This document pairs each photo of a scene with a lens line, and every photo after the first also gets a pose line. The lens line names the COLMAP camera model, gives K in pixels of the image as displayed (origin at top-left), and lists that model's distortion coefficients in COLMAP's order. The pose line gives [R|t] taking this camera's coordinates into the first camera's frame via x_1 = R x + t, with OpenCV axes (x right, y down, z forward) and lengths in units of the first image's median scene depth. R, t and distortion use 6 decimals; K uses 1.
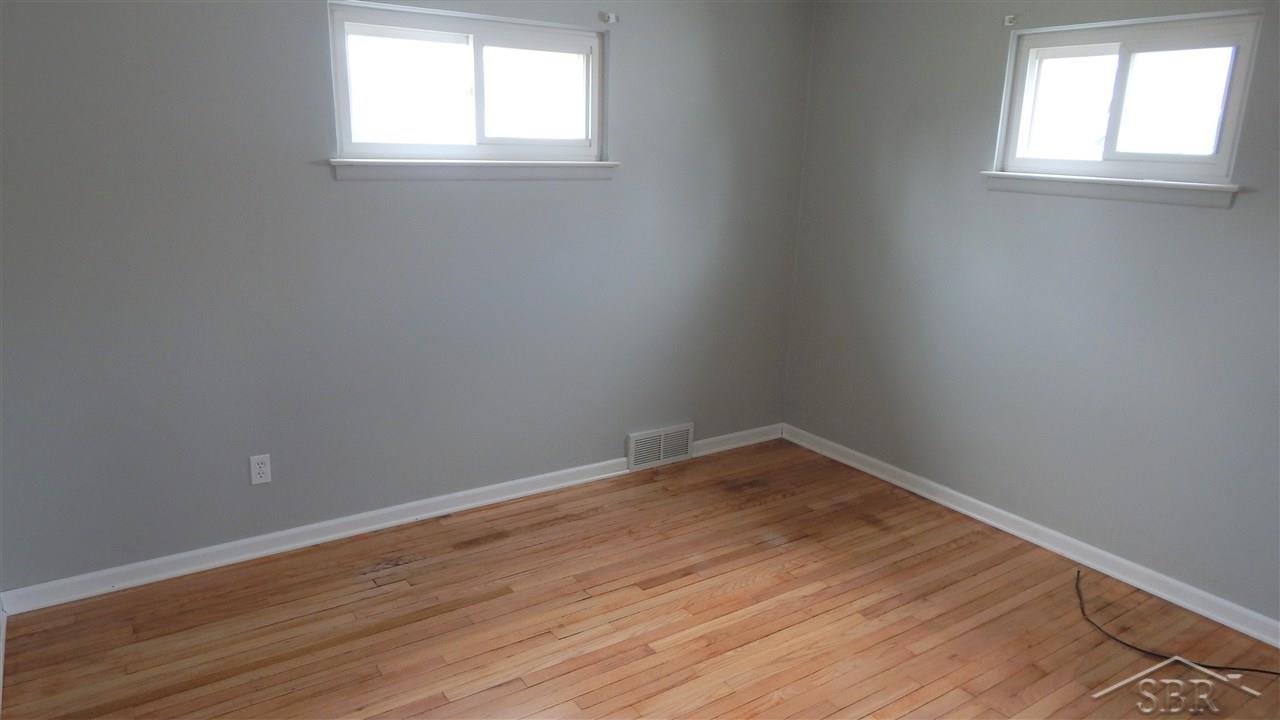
lens RADIAL K [[847.5, 0, 640.6], [0, 847.5, 361.9], [0, 0, 1]] dist [-0.006472, 0.000687]
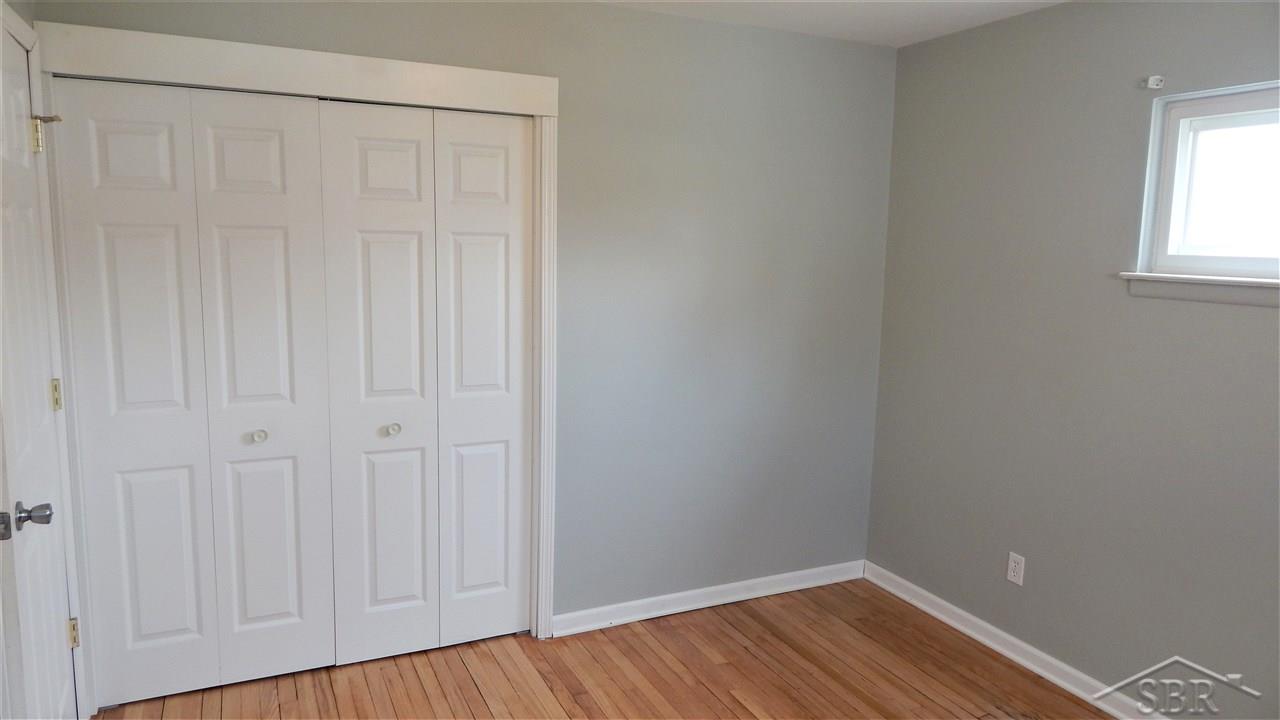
lens RADIAL K [[847.5, 0, 640.0], [0, 847.5, 354.6], [0, 0, 1]] dist [-0.006472, 0.000687]
pose [[-0.146759, 0.102709, -0.983825, 0.565869], [-0.288947, 0.946764, 0.141943, -0.124543], [0.946029, 0.305105, -0.109269, 0.585934]]
